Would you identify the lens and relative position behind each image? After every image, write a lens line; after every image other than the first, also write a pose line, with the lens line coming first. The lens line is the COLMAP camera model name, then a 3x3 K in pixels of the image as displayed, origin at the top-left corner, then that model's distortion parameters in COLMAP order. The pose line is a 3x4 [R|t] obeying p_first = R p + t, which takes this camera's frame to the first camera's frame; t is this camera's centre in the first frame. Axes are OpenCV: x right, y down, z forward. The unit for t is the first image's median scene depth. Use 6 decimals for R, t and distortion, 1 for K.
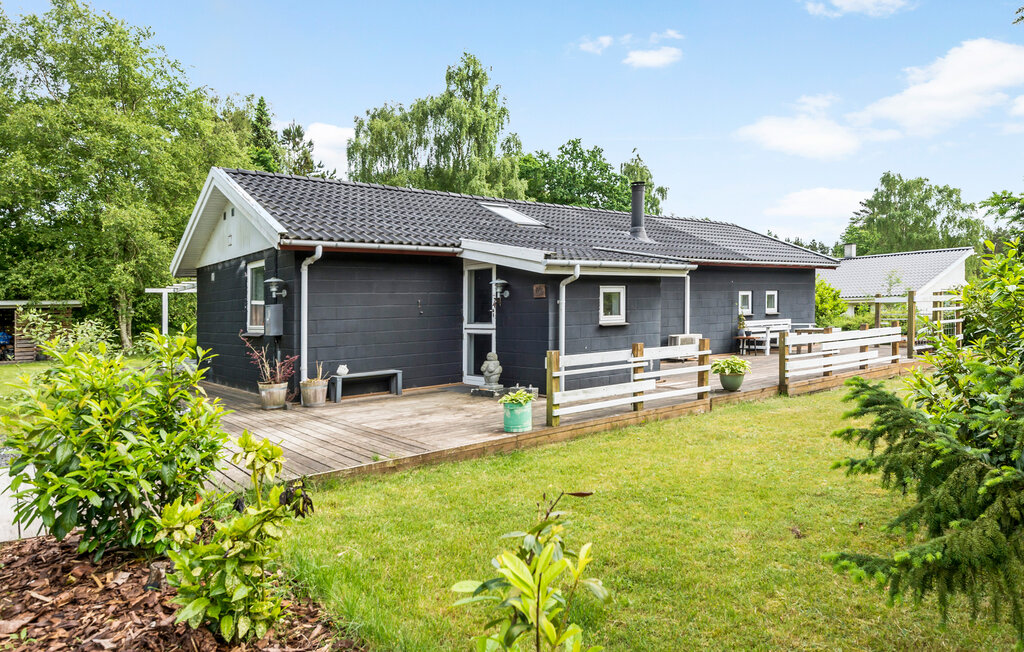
lens RADIAL K [[637.1, 0, 512.0], [0, 637.1, 326.0], [0, 0, 1]] dist [0.023872, -0.000905]
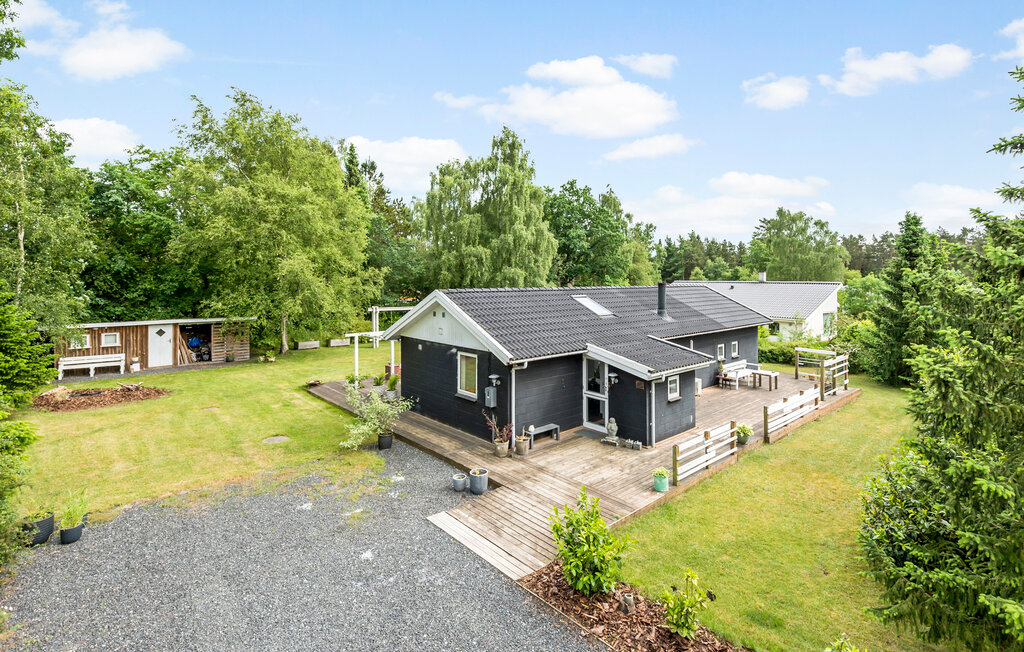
lens RADIAL K [[492.7, 0, 531.7], [0, 492.7, 263.1], [0, 0, 1]] dist [0.001946, -0.000466]
pose [[0.996431, 0.040955, 0.073816, -0.145233], [-0.037155, 0.997948, -0.052146, -0.120706], [-0.075800, 0.049217, 0.995908, -0.147604]]
